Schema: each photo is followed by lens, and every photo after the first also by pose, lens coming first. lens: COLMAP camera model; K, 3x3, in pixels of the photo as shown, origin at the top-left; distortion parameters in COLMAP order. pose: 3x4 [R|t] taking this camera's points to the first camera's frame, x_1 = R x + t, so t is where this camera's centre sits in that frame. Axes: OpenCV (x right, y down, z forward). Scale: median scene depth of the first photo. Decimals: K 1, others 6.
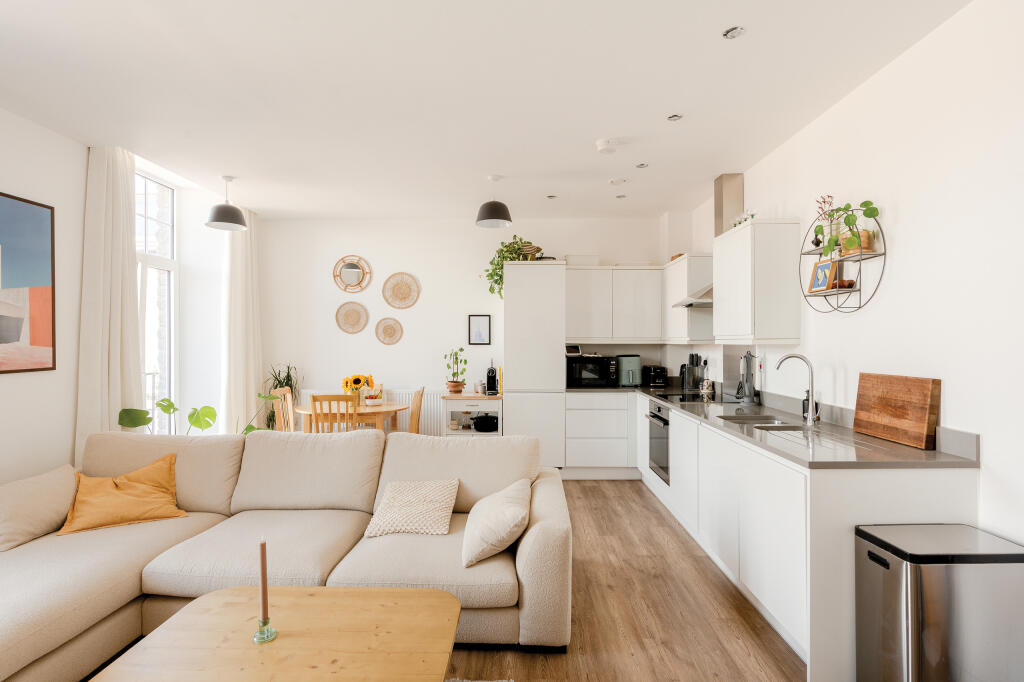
lens RADIAL K [[492.4, 0, 512.0], [0, 492.4, 341.0], [0, 0, 1]] dist [-0.000218, 0.000278]
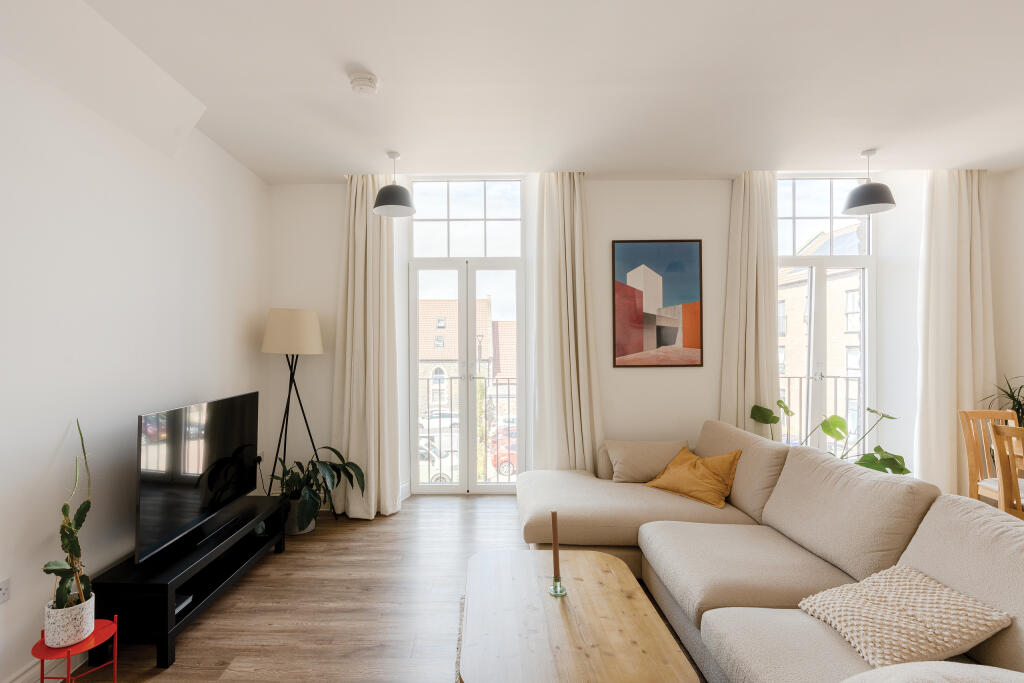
lens RADIAL K [[493.5, 0, 481.9], [0, 493.5, 346.9], [0, 0, 1]] dist [0.000646, 0.000436]
pose [[0.008998, 0.002902, -0.999955, 0.277785], [0.003261, 0.999990, 0.002932, 0.001618], [0.999954, -0.003287, 0.008988, 0.327788]]
